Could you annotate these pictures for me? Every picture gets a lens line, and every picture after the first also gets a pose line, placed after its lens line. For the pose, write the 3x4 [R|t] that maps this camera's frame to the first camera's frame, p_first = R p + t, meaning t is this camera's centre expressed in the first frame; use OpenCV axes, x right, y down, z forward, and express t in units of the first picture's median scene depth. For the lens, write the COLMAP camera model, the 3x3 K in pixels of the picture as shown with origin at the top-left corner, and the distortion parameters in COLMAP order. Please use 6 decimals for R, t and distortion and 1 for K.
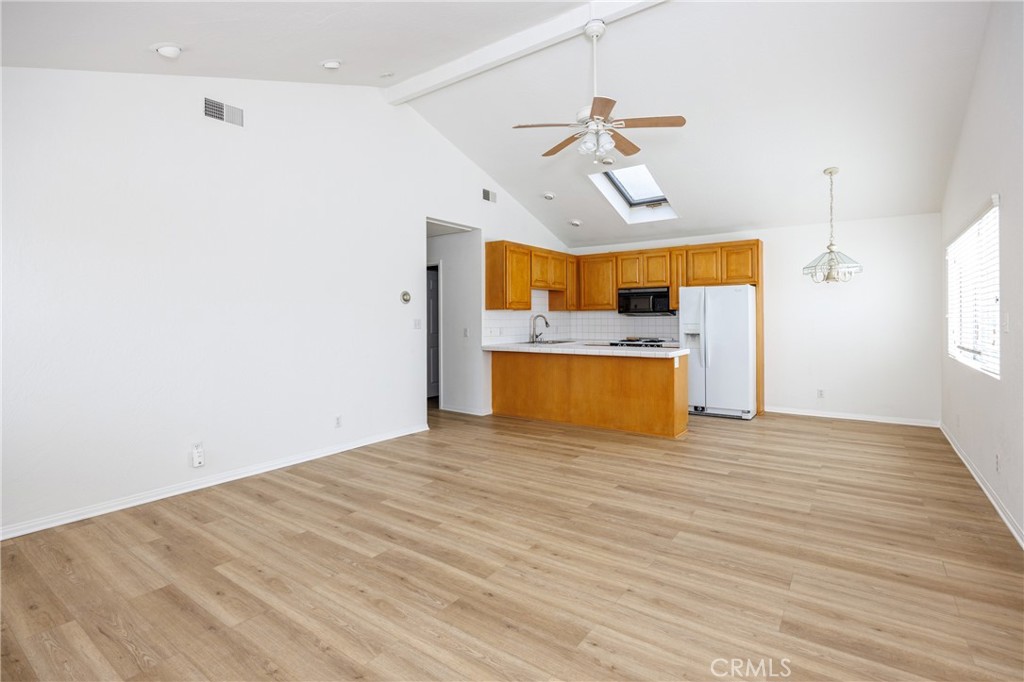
lens RADIAL K [[488.9, 0, 509.6], [0, 488.9, 319.0], [0, 0, 1]] dist [-0.003185, -0.001132]
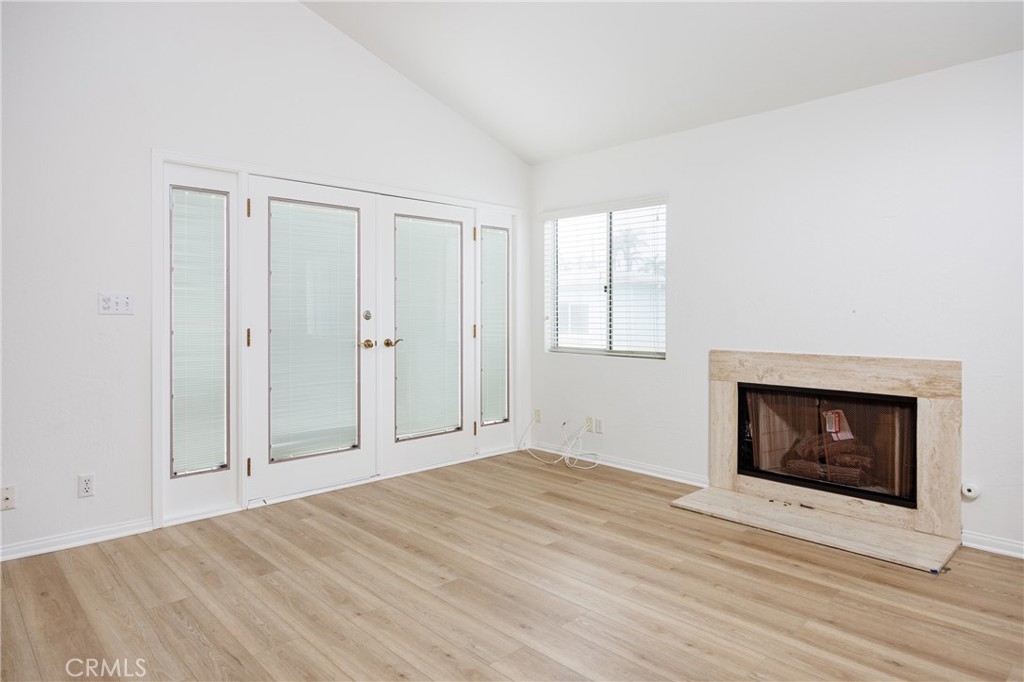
lens RADIAL K [[610.5, 0, 515.4], [0, 610.5, 316.7], [0, 0, 1]] dist [-0.003295, 0.000522]
pose [[-0.983932, 0.008710, 0.178329, -0.073443], [0.009997, 0.999930, 0.006316, 0.014303], [-0.178262, 0.007997, -0.983951, 0.689256]]
